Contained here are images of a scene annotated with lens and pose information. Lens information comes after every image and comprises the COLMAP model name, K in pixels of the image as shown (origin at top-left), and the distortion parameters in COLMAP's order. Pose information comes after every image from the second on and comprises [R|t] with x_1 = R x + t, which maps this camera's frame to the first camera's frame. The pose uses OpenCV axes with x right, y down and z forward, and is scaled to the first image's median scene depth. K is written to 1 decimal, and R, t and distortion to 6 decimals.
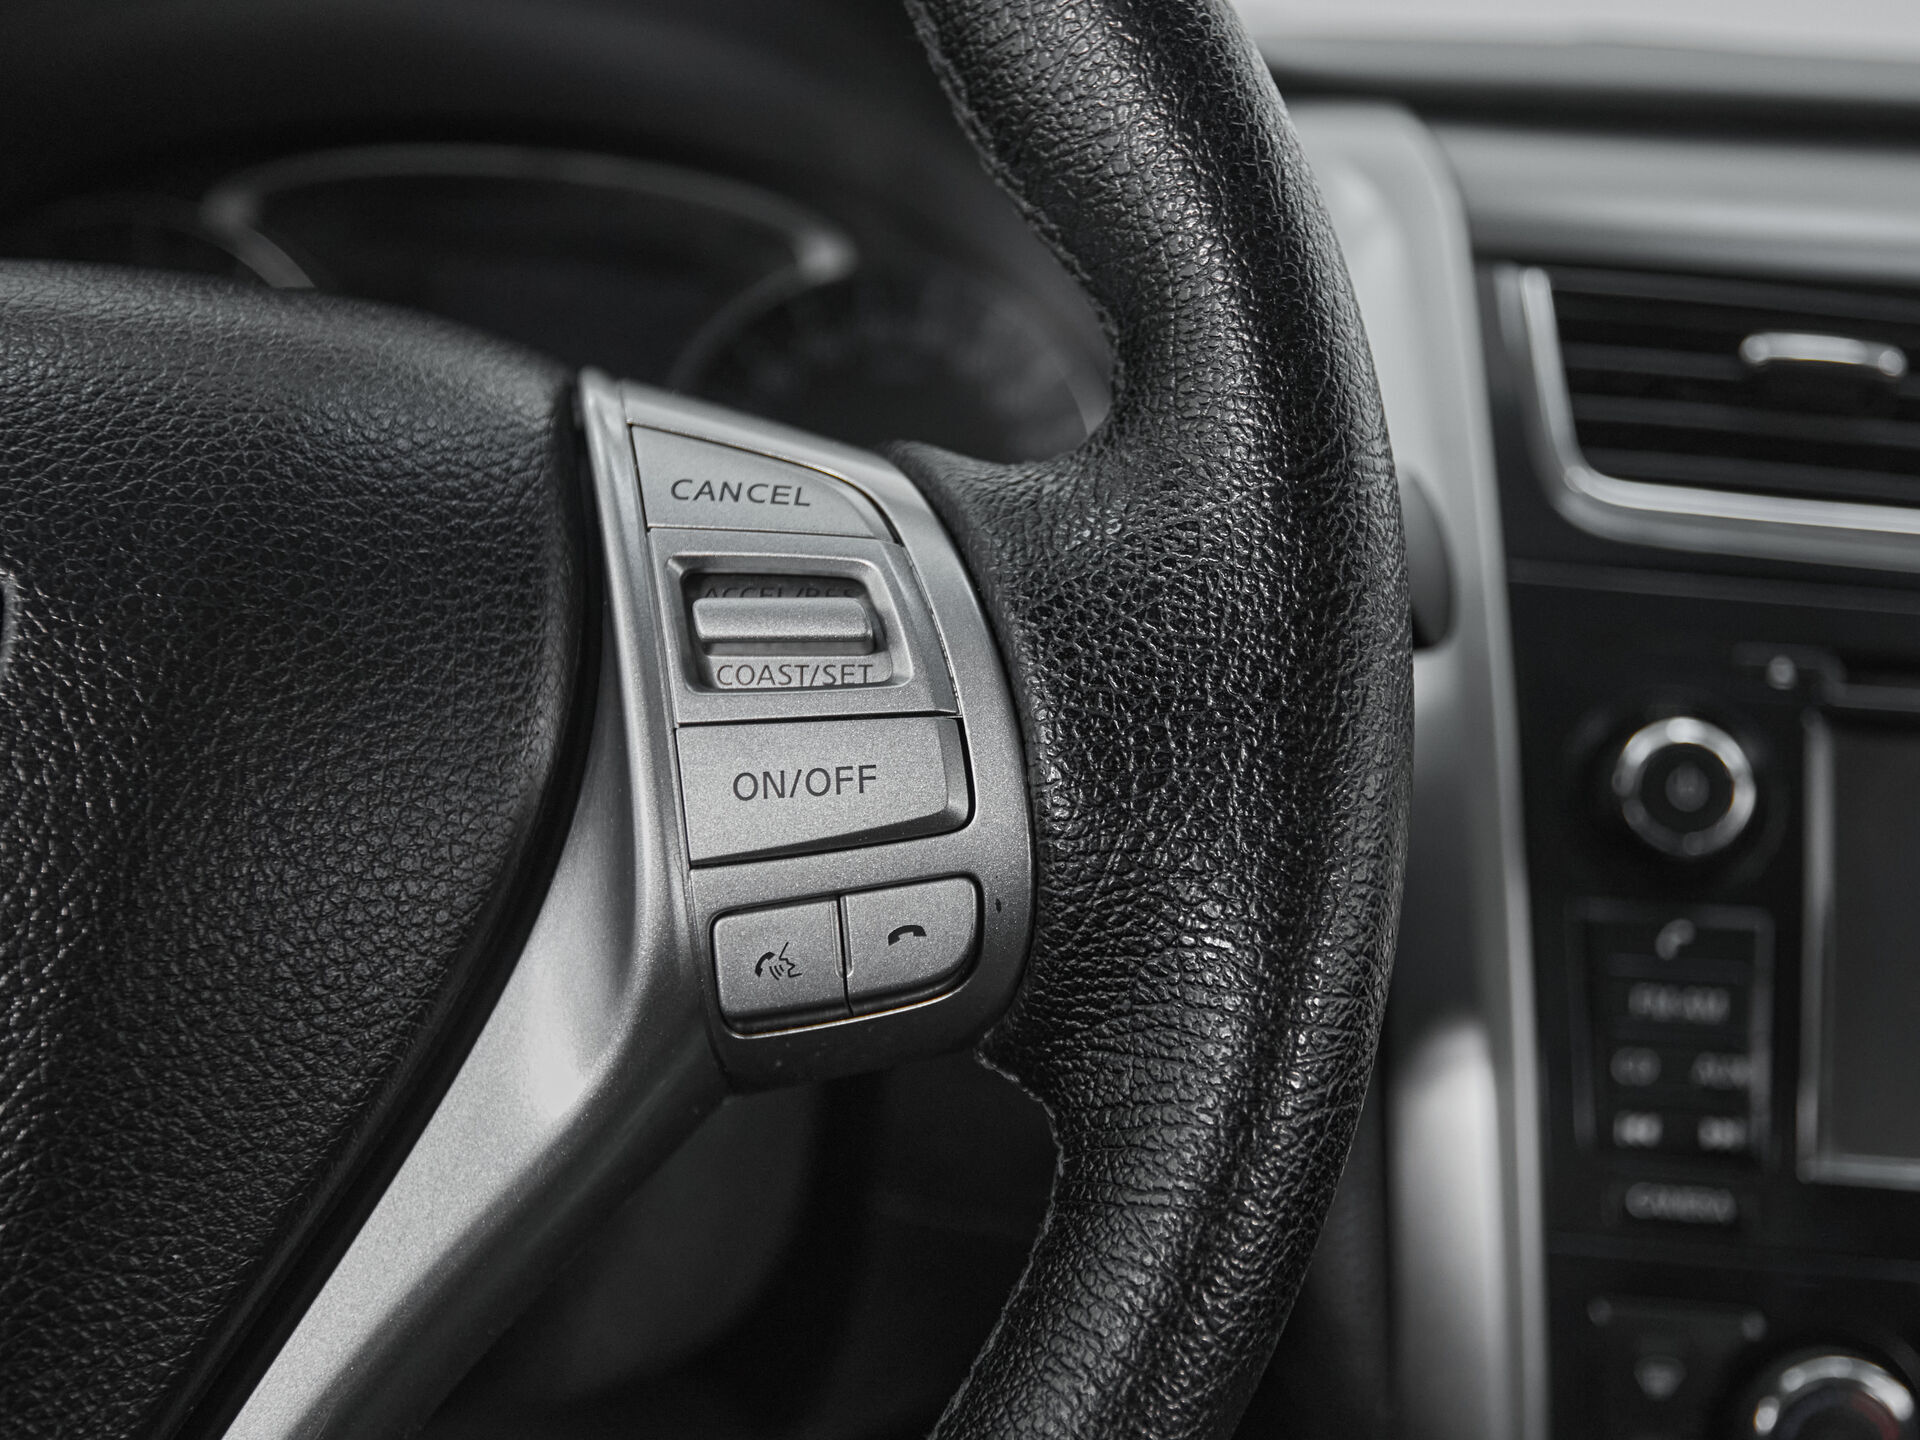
lens RADIAL K [[2174.0, 0, 1031.9], [0, 2174.0, 765.0], [0, 0, 1]] dist [-0.010630, 0.036751]
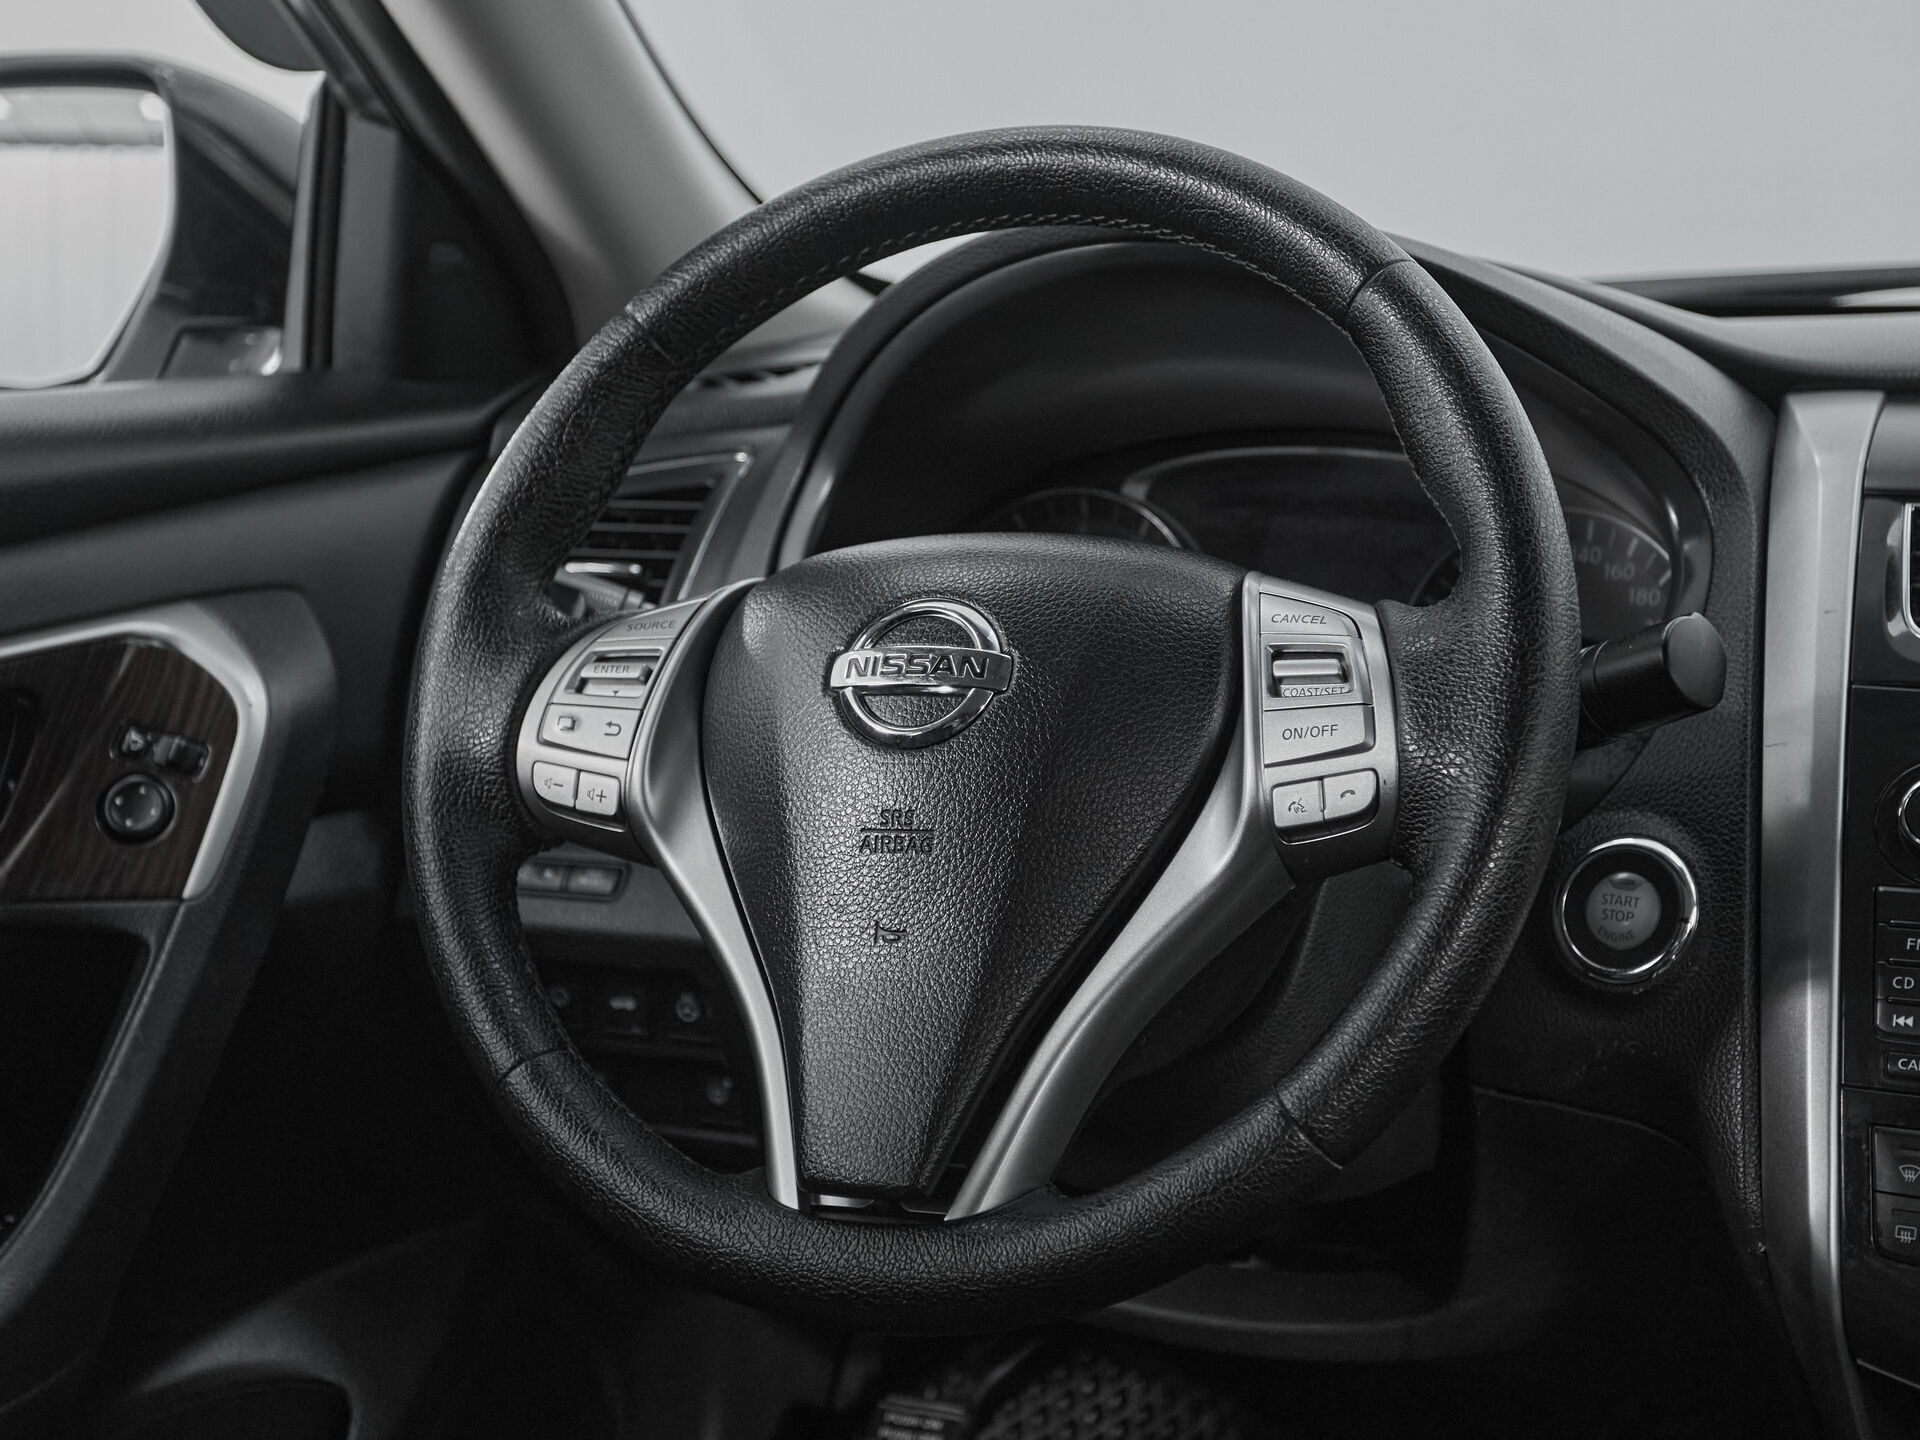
lens RADIAL K [[3209.8, 0, 960.0], [0, 3209.8, 720.0], [0, 0, 1]] dist [-0.060392, 0.026084]
pose [[0.910549, -0.009016, -0.413302, 1.018912], [-0.055897, 0.987896, -0.144697, 0.533827], [0.409604, 0.154856, 0.899024, -2.383254]]
